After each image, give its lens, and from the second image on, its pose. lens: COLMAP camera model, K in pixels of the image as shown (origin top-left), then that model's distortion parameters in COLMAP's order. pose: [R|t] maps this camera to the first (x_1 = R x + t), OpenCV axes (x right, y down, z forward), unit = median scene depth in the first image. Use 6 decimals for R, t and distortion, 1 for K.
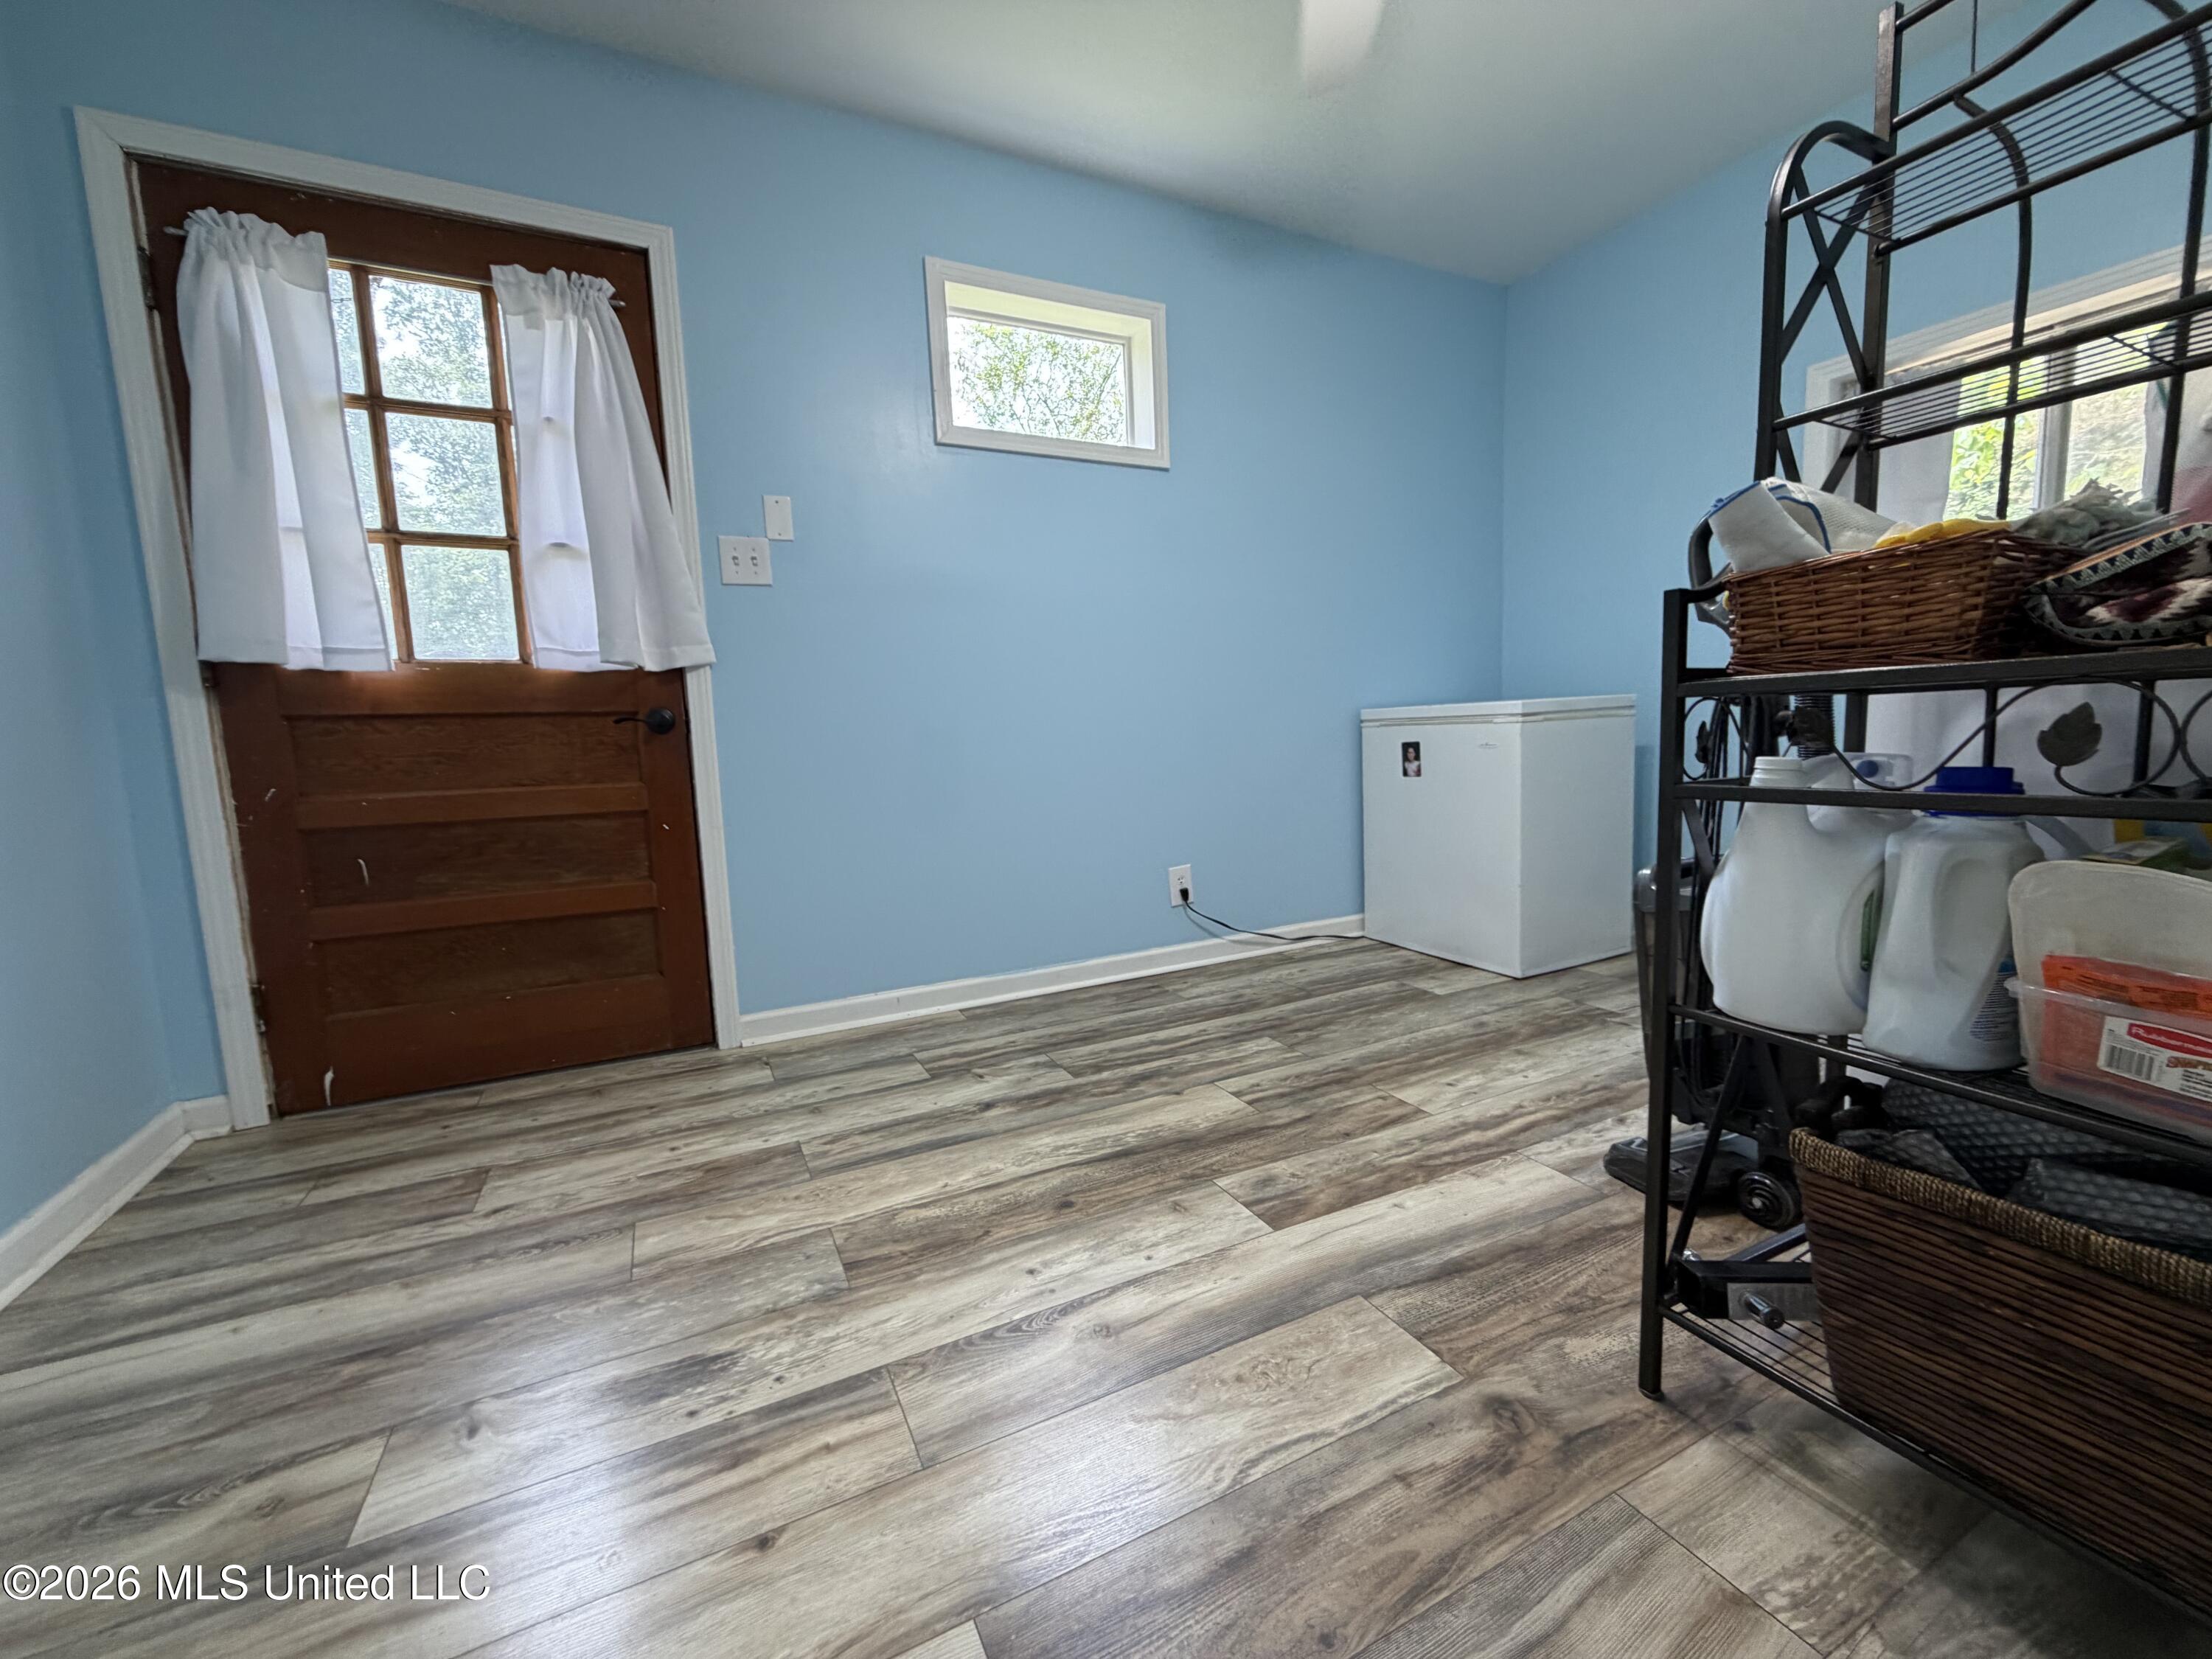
lens RADIAL K [[883.0, 0, 1099.7], [0, 883.0, 832.8], [0, 0, 1]] dist [-0.003367, -0.000063]
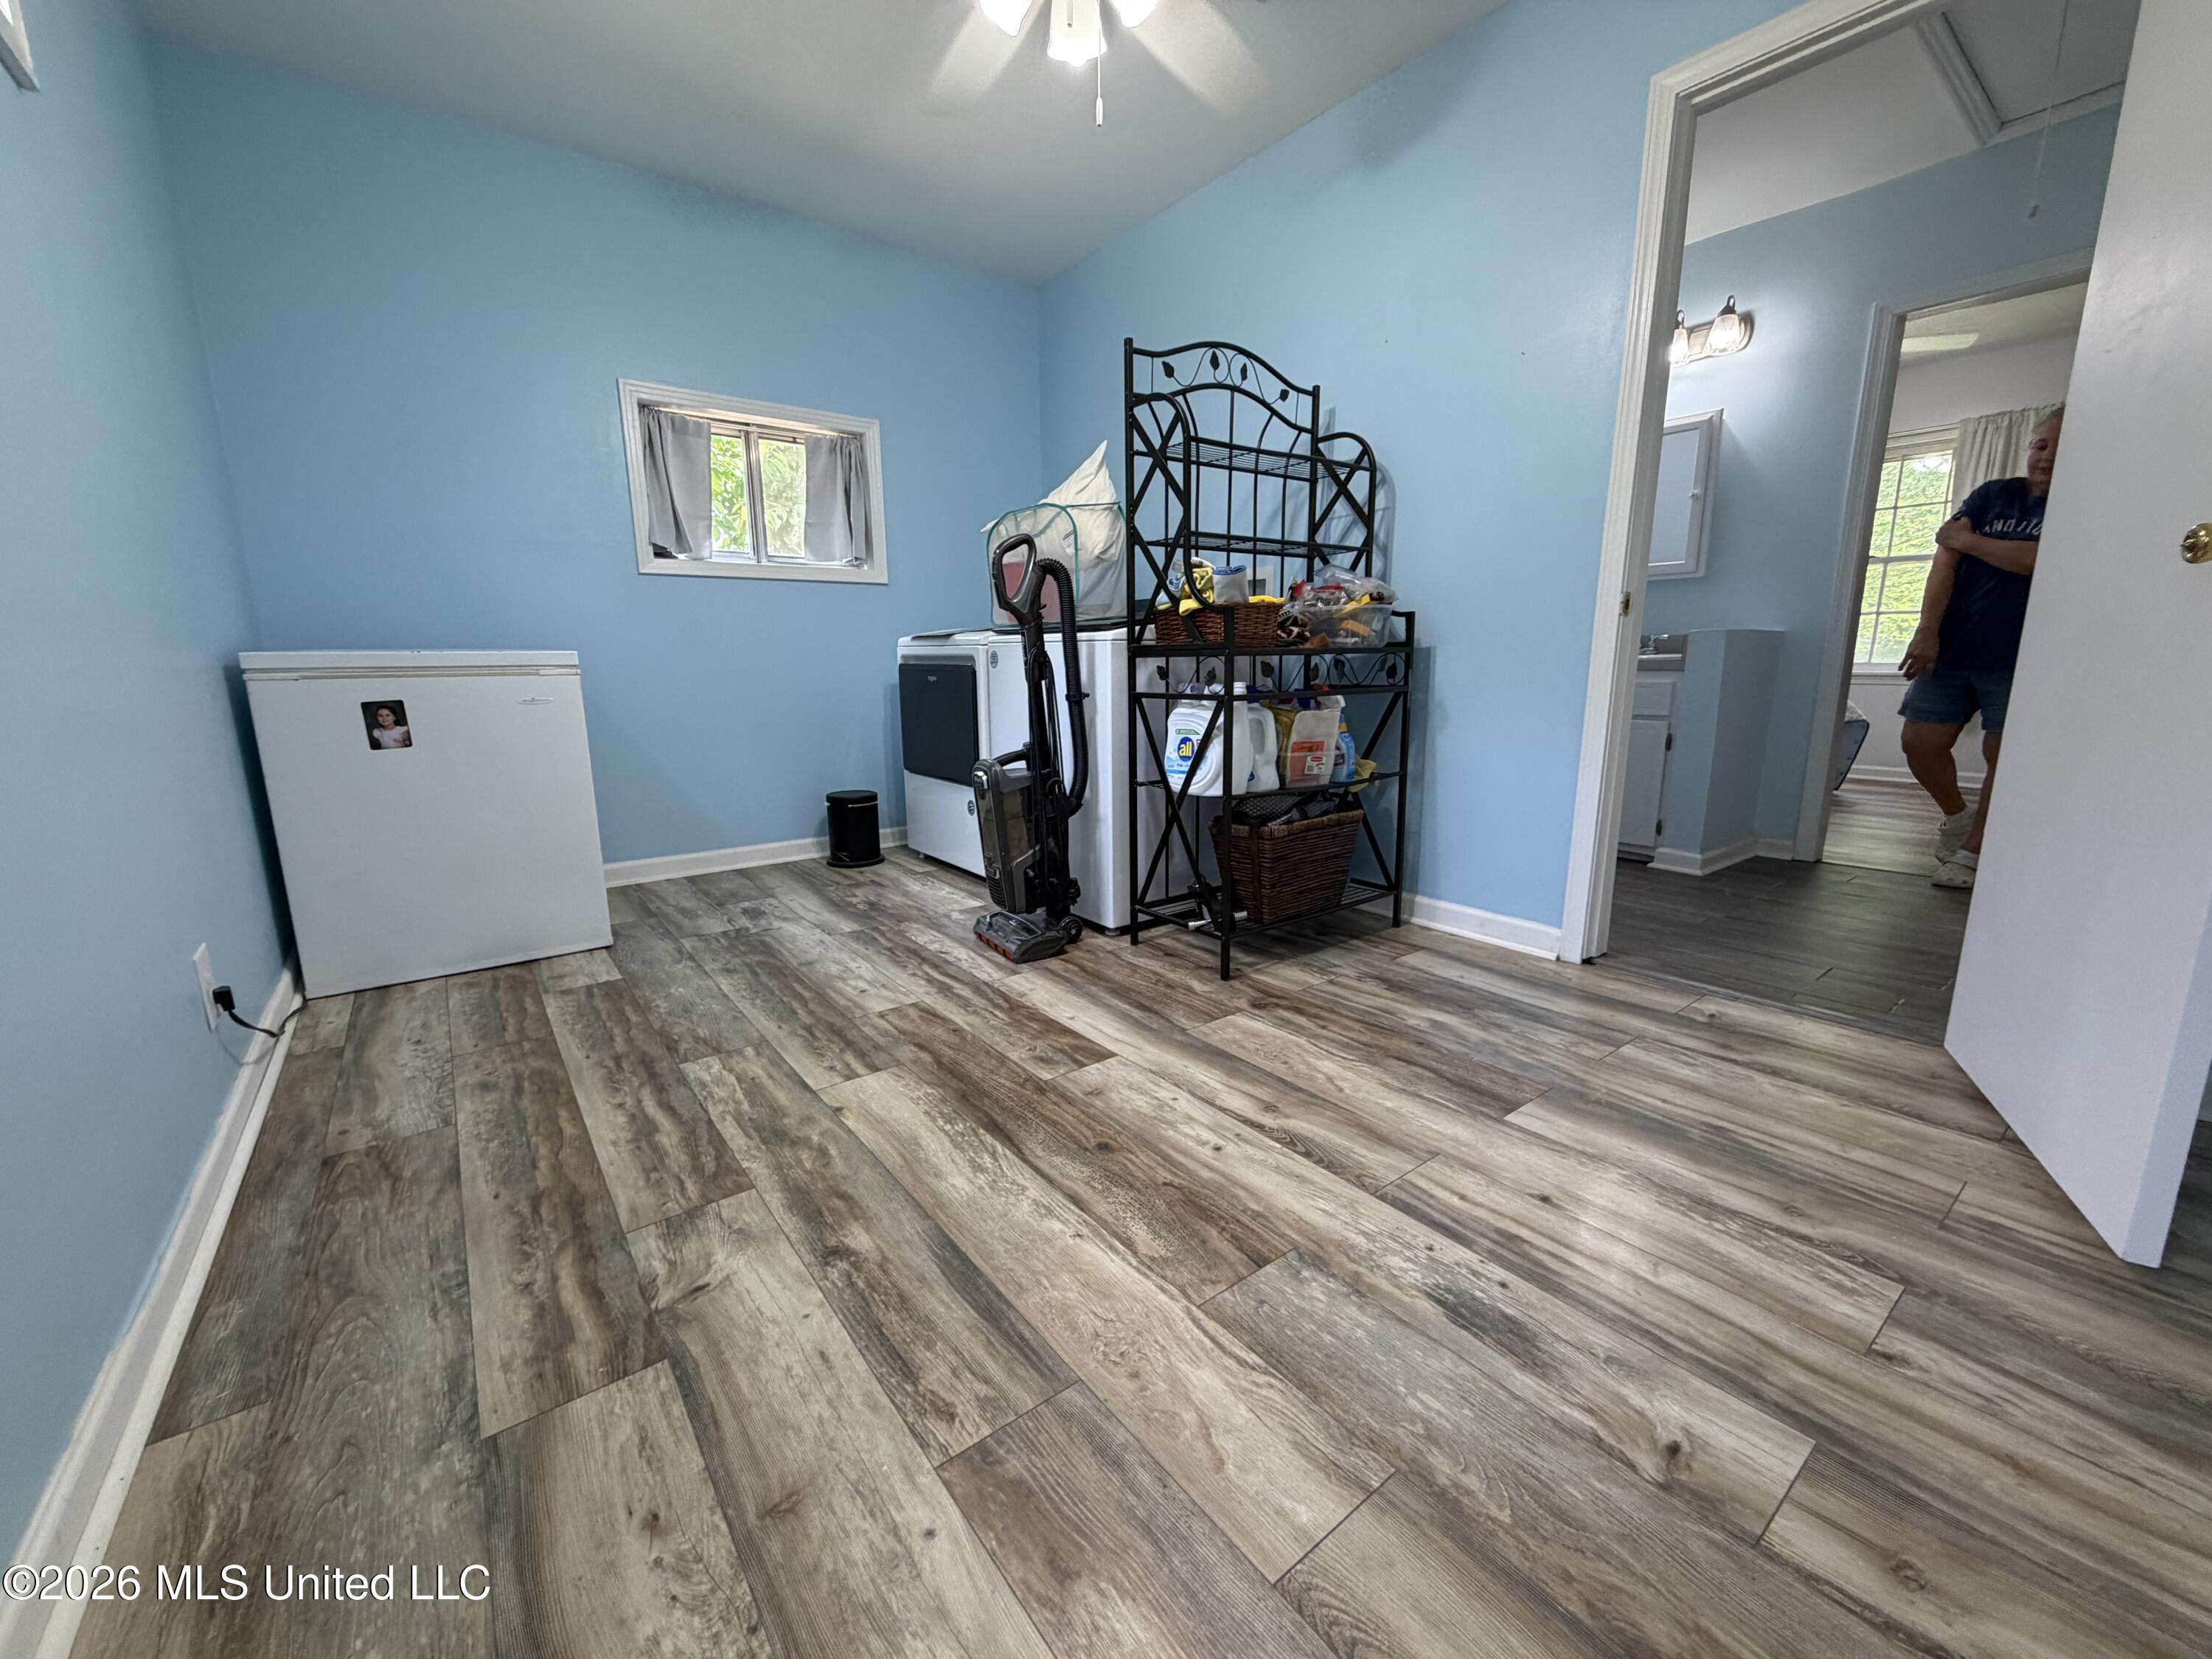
lens RADIAL K [[883.0, 0, 1103.8], [0, 883.0, 830.0], [0, 0, 1]] dist [-0.003367, -0.000063]
pose [[-0.191148, -0.150052, 0.970024, -0.790729], [0.130062, 0.975660, 0.176553, -0.082598], [-0.972906, 0.159911, -0.166979, 0.930005]]
